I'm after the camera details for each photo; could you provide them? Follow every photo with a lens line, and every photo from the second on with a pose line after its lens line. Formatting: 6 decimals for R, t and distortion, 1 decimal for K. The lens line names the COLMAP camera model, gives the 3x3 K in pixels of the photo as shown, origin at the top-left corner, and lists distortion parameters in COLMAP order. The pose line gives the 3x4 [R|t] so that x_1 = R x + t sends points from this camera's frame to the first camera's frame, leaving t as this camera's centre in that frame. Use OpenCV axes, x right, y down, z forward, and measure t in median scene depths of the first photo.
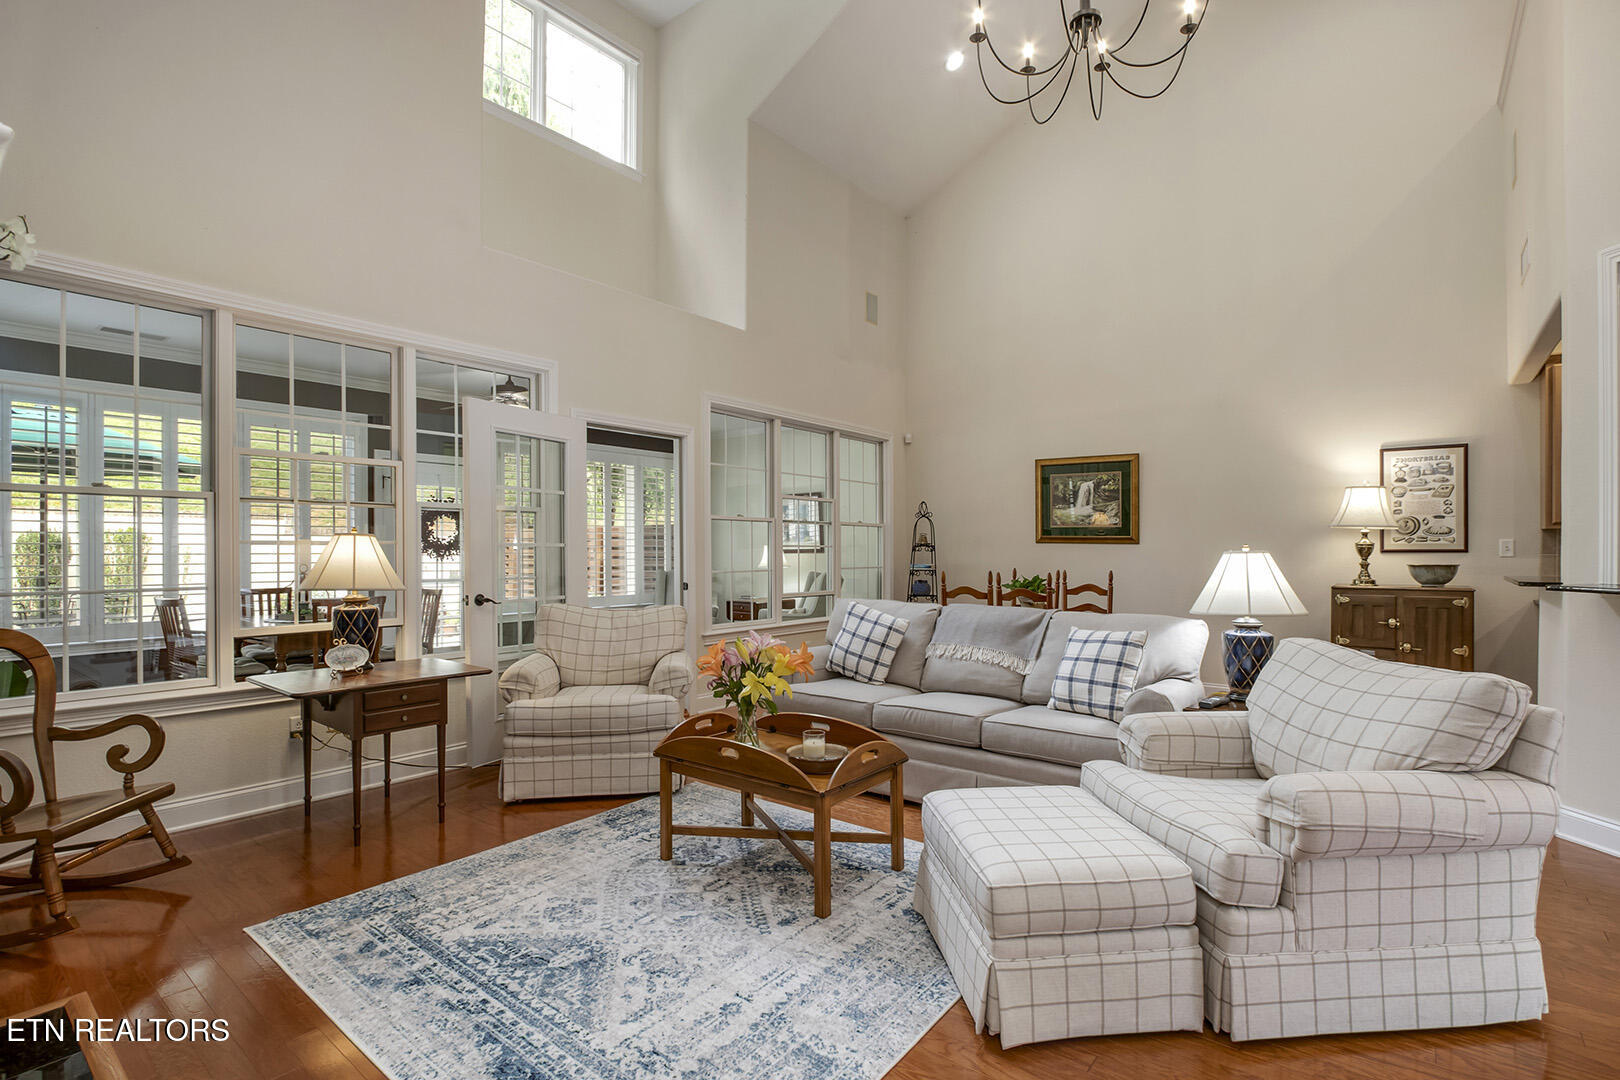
lens RADIAL K [[762.5, 0, 811.0], [0, 762.5, 552.2], [0, 0, 1]] dist [-0.023919, 0.002619]
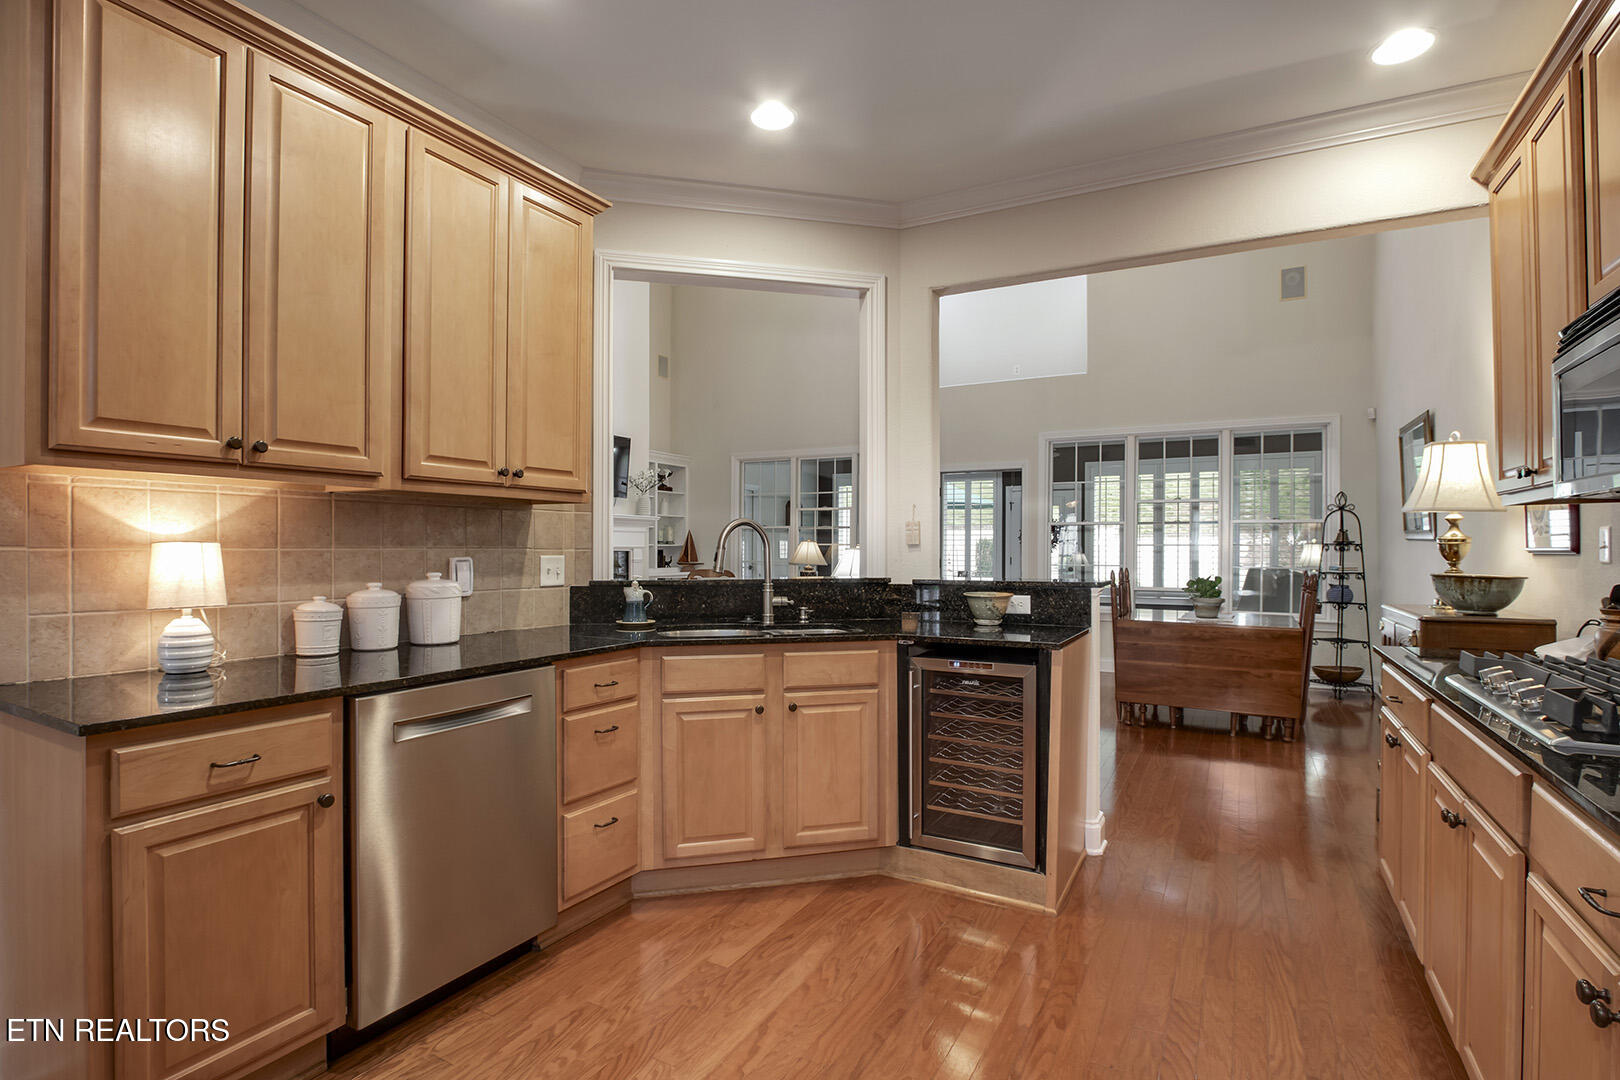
lens RADIAL K [[774.5, 0, 812.4], [0, 774.5, 551.8], [0, 0, 1]] dist [-0.022280, 0.002153]
pose [[0.161444, 0.004913, -0.986870, 1.325548], [-0.005936, 0.999974, 0.004008, -0.000062], [0.986864, 0.005211, 0.161469, 0.429135]]
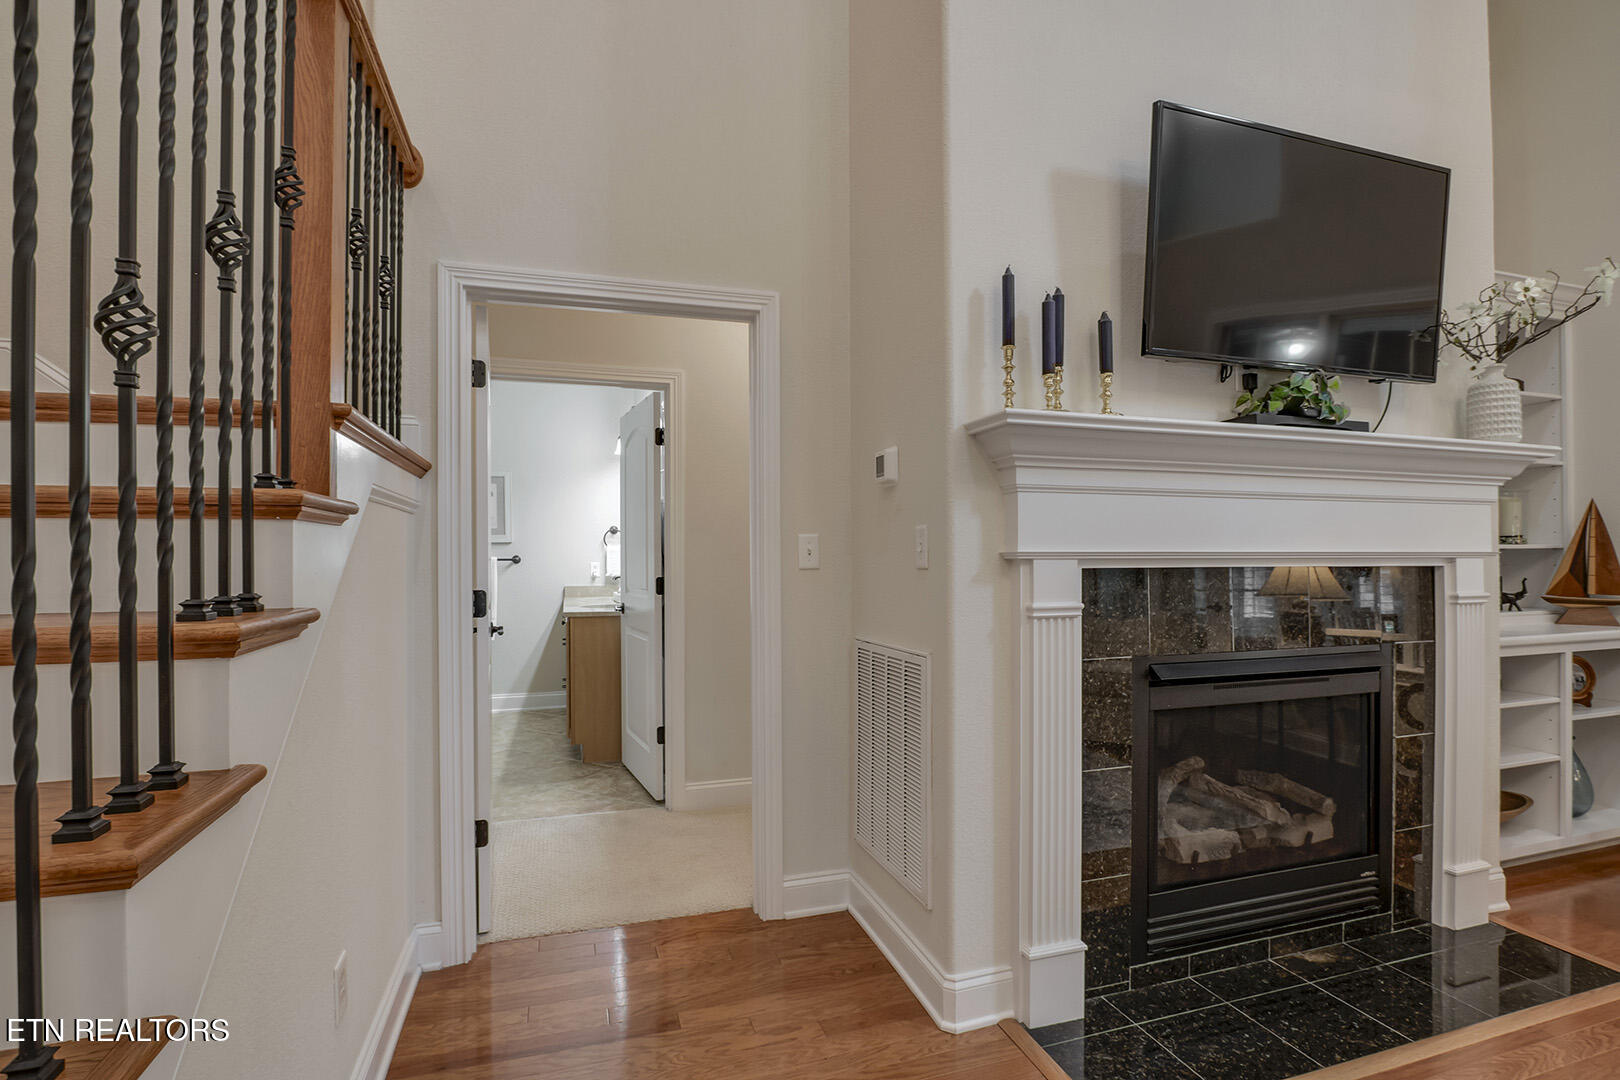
lens RADIAL K [[774.5, 0, 812.4], [0, 774.5, 551.8], [0, 0, 1]] dist [-0.022280, 0.002153]
pose [[-0.558335, -0.001631, -0.829614, 0.221781], [0.001985, 0.999993, -0.003302, -0.001693], [0.829613, -0.003490, -0.558328, 0.245432]]
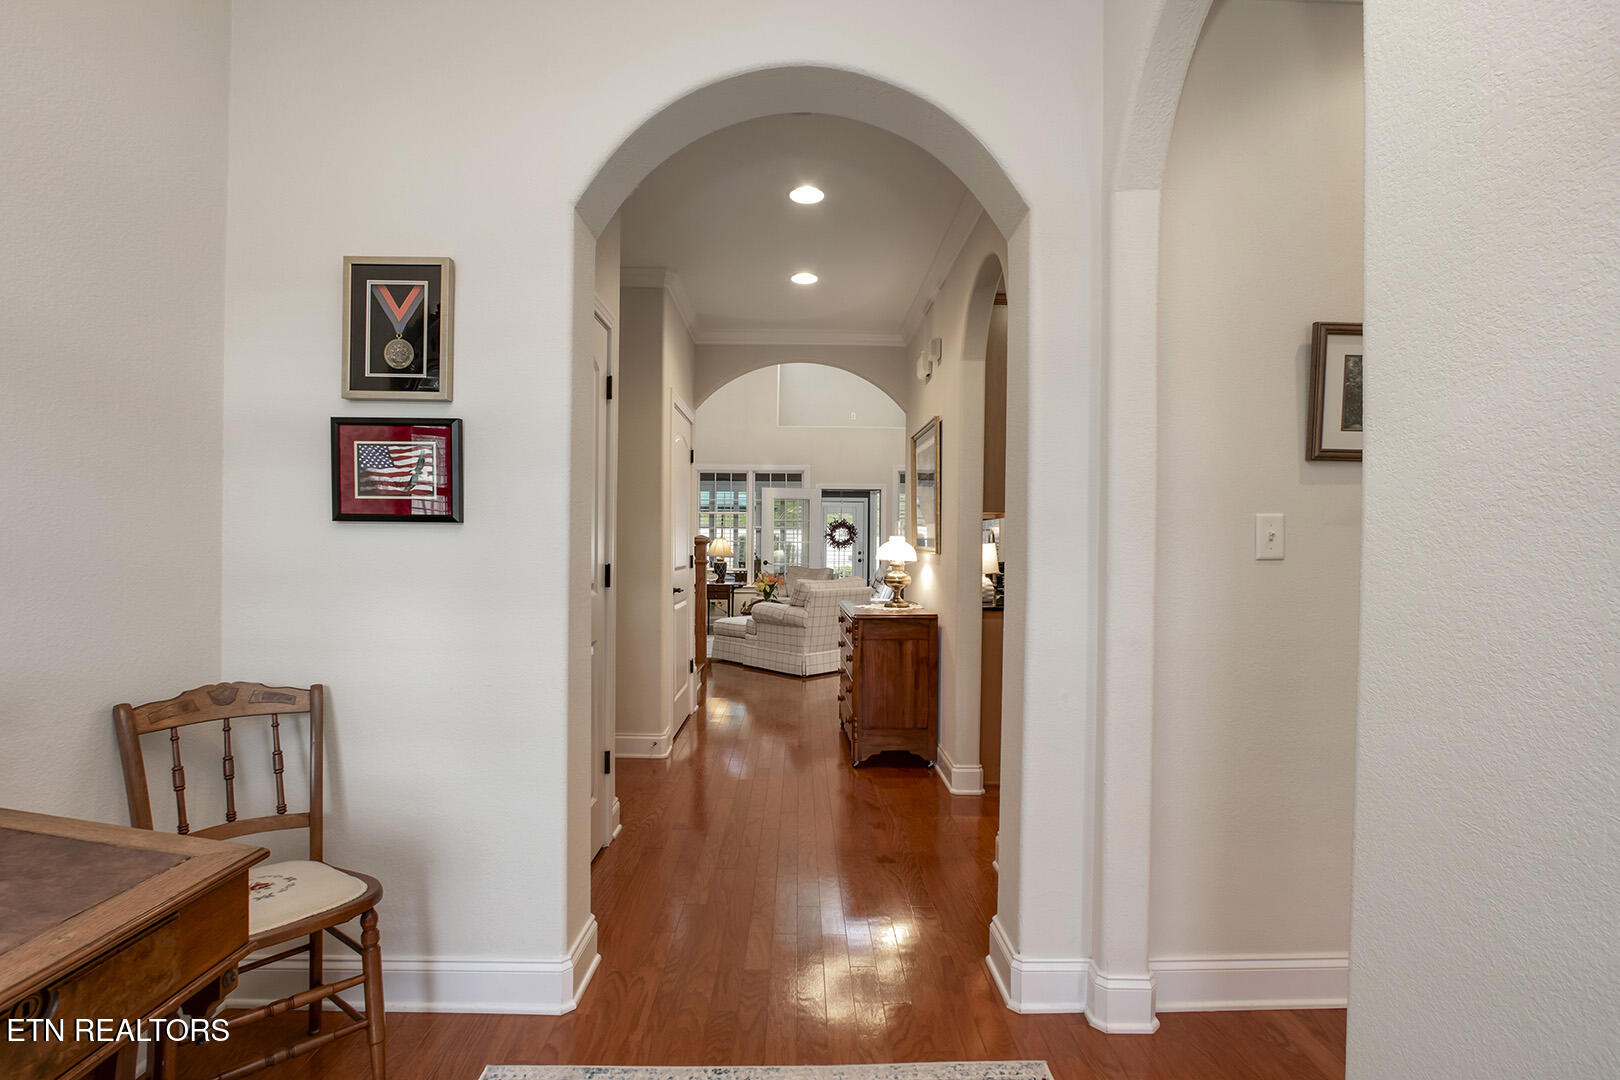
lens RADIAL K [[753.3, 0, 812.0], [0, 753.3, 552.6], [0, 0, 1]] dist [-0.020523, -0.000047]
pose [[0.636633, 0.012549, -0.771065, 1.424724], [-0.009973, 0.999918, 0.008039, 0.003144], [0.771102, 0.002572, 0.636706, -0.478568]]
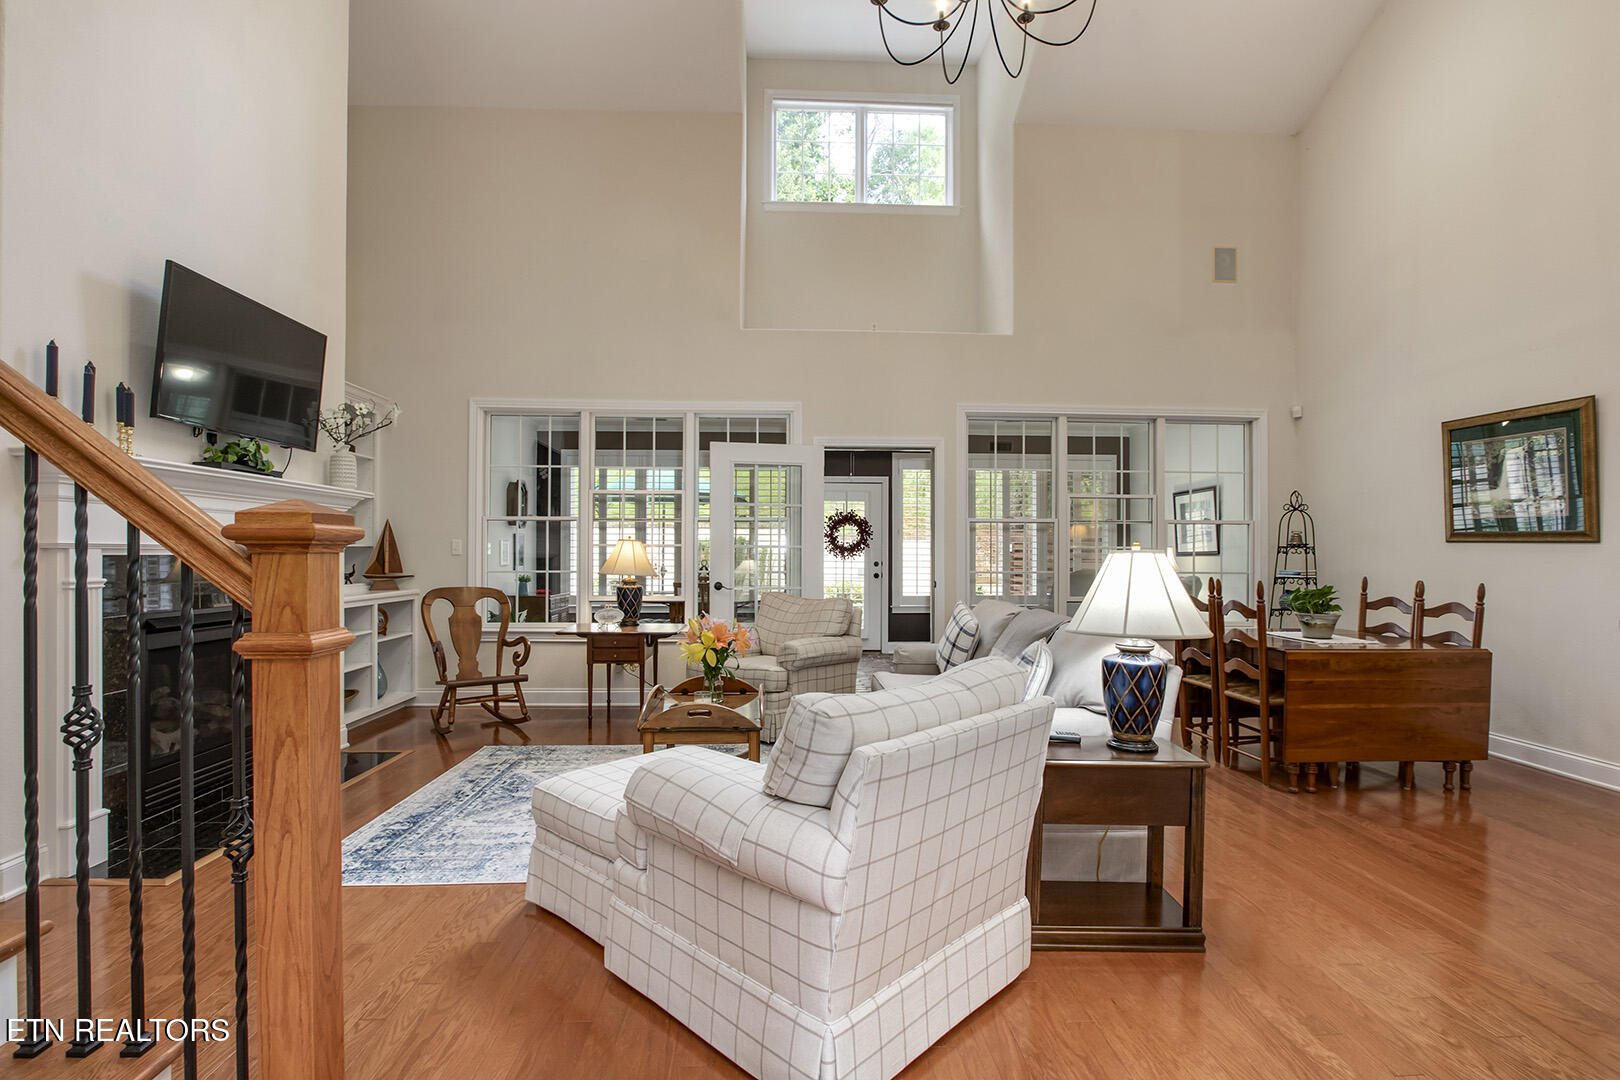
lens RADIAL K [[753.3, 0, 812.0], [0, 753.3, 552.6], [0, 0, 1]] dist [-0.020523, -0.000047]
pose [[0.661395, 0.002311, -0.750034, 0.592638], [-0.004974, 0.999987, -0.001305, 0.001477], [0.750022, 0.004594, 0.661397, 0.168661]]
